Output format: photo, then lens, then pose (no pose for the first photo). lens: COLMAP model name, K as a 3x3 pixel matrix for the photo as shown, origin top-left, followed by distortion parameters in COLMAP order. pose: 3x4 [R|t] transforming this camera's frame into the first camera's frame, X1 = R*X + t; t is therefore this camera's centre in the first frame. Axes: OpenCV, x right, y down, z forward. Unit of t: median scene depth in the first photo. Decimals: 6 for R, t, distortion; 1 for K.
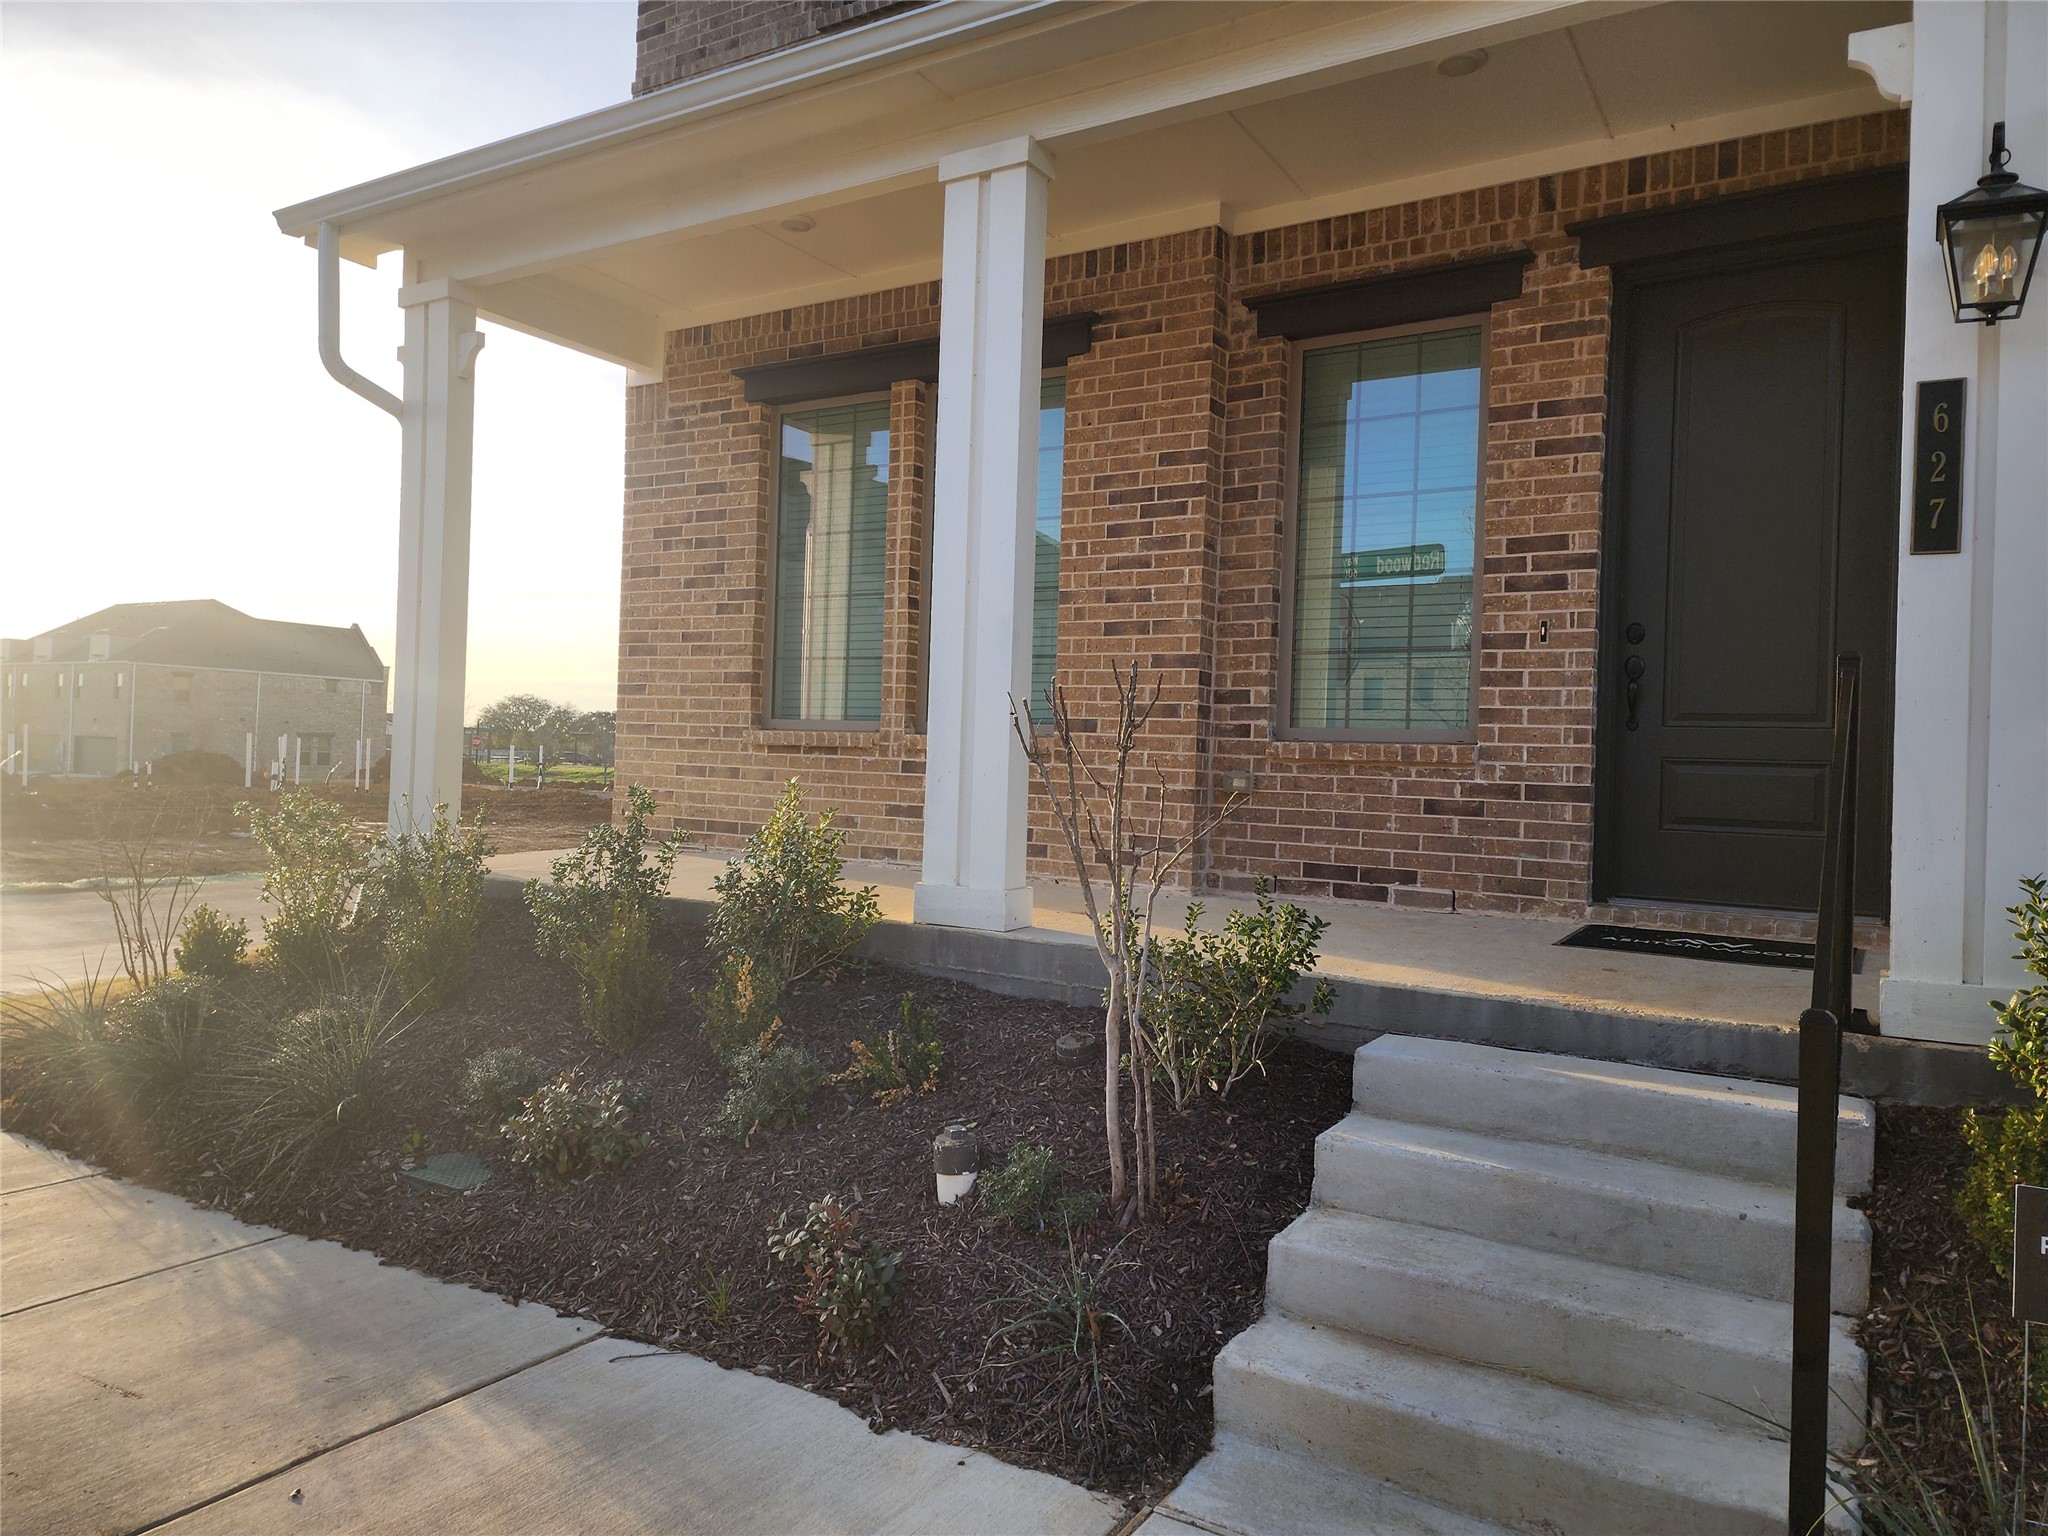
lens RADIAL K [[1372.1, 0, 1006.3], [0, 1372.1, 762.0], [0, 0, 1]] dist [0.083001, -0.073341]
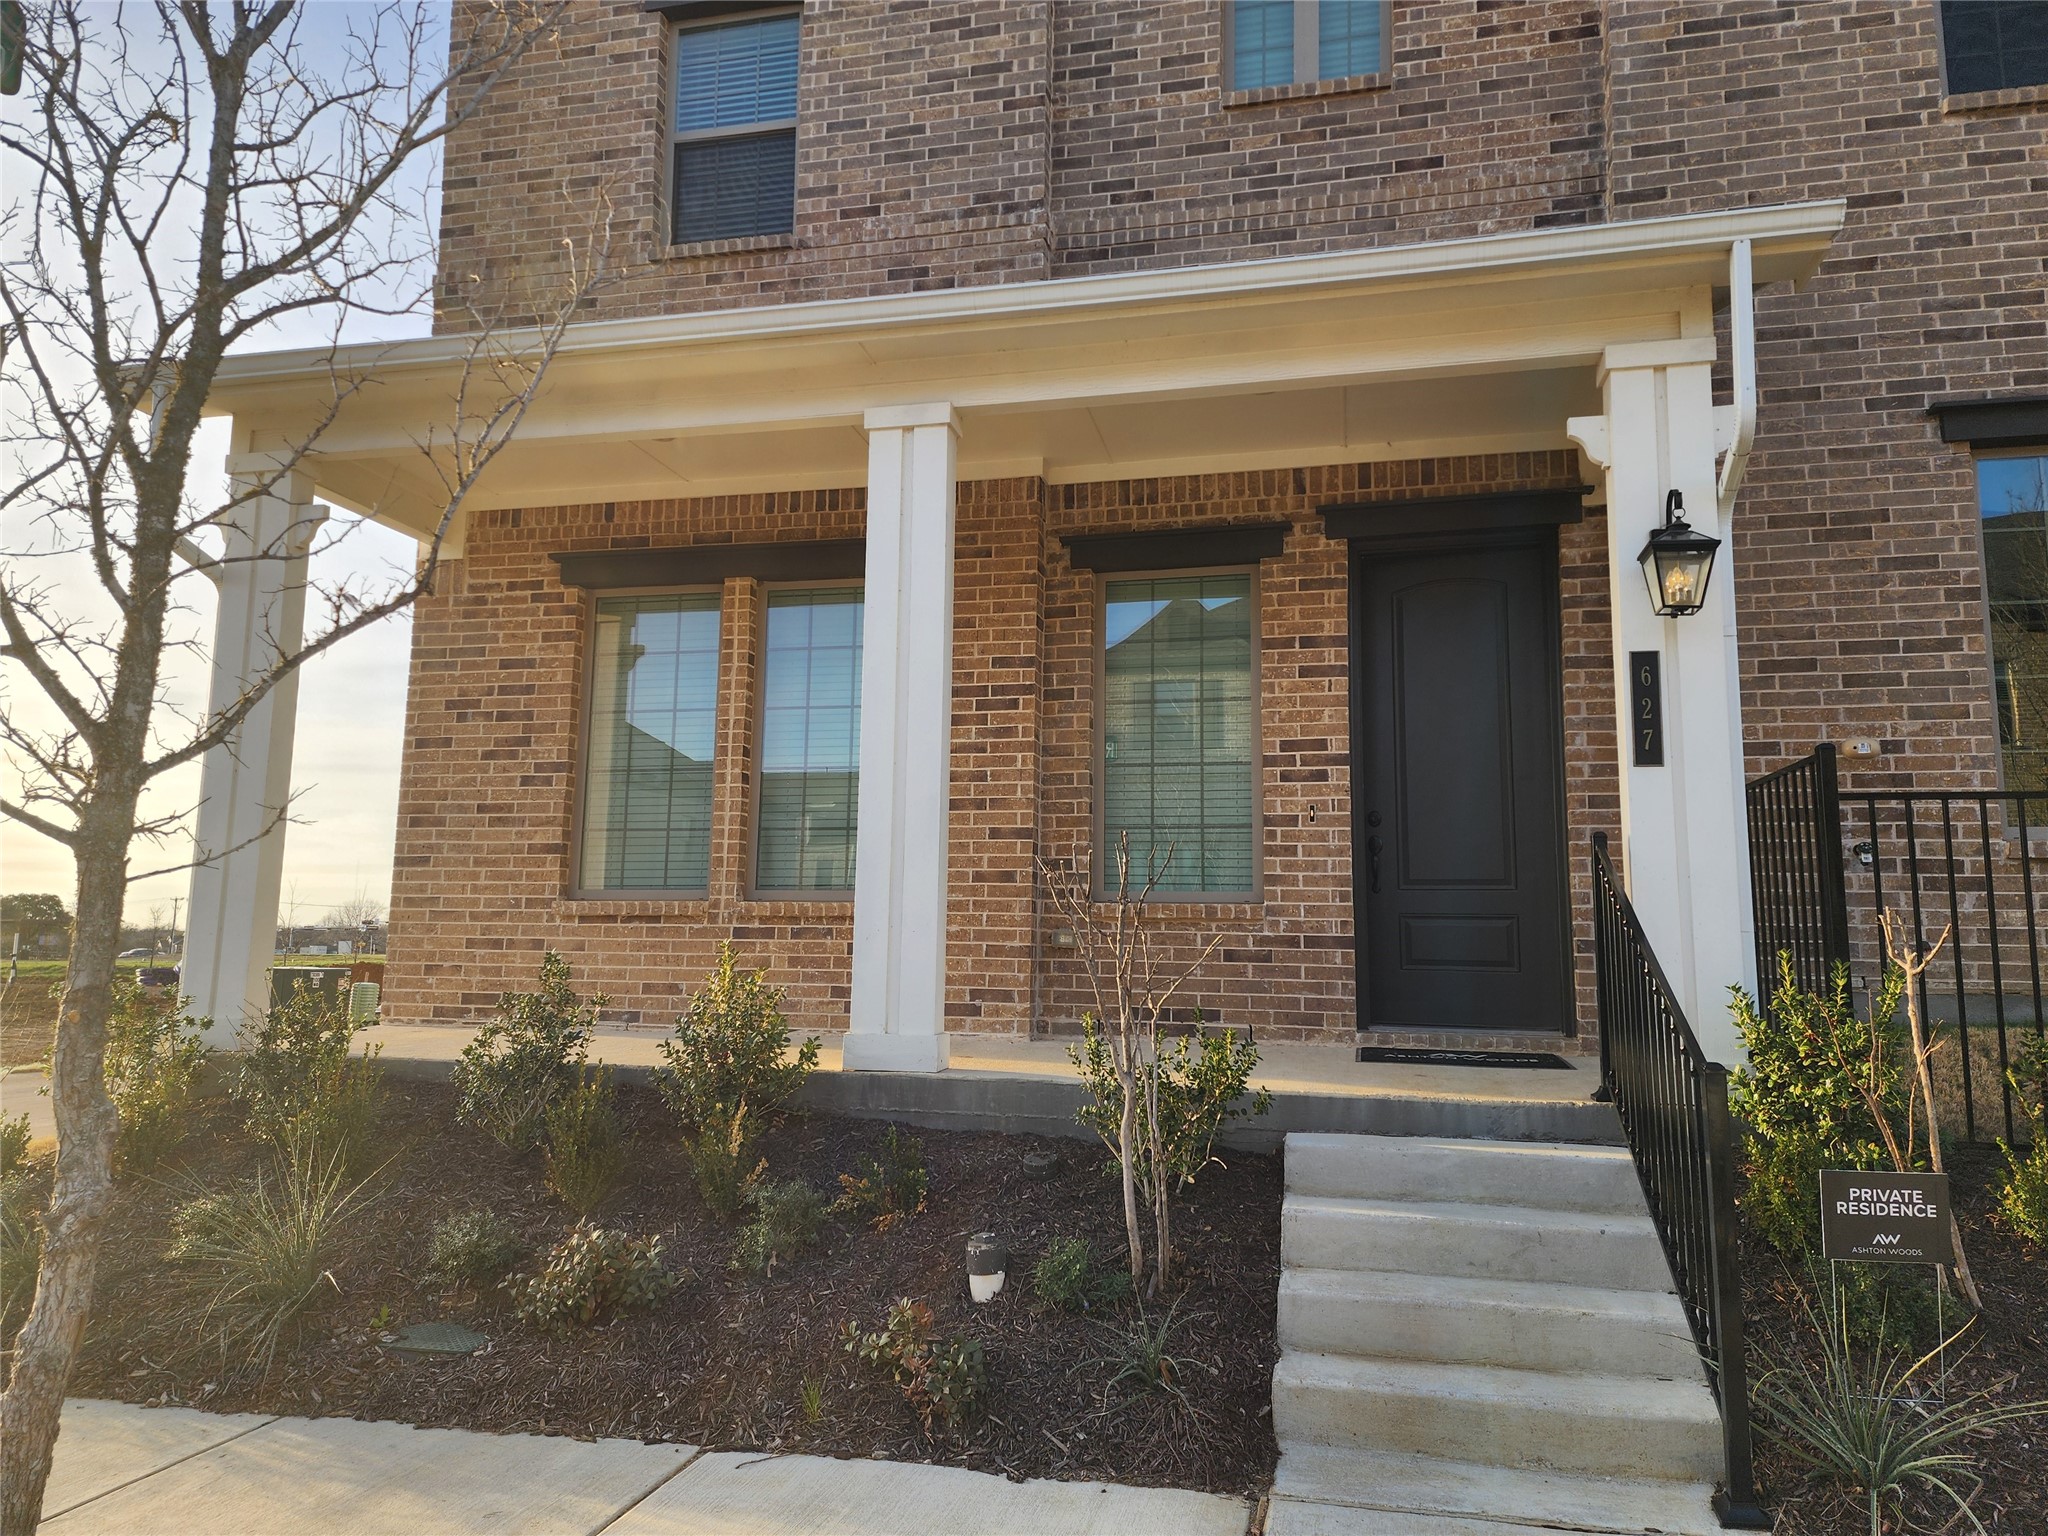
lens RADIAL K [[1372.1, 0, 1018.5], [0, 1372.1, 775.0], [0, 0, 1]] dist [0.083001, -0.073341]
pose [[0.948888, 0.019829, 0.314989, -0.279966], [0.017138, 0.993315, -0.114160, 0.010419], [-0.315147, 0.113724, 0.942205, -0.110708]]
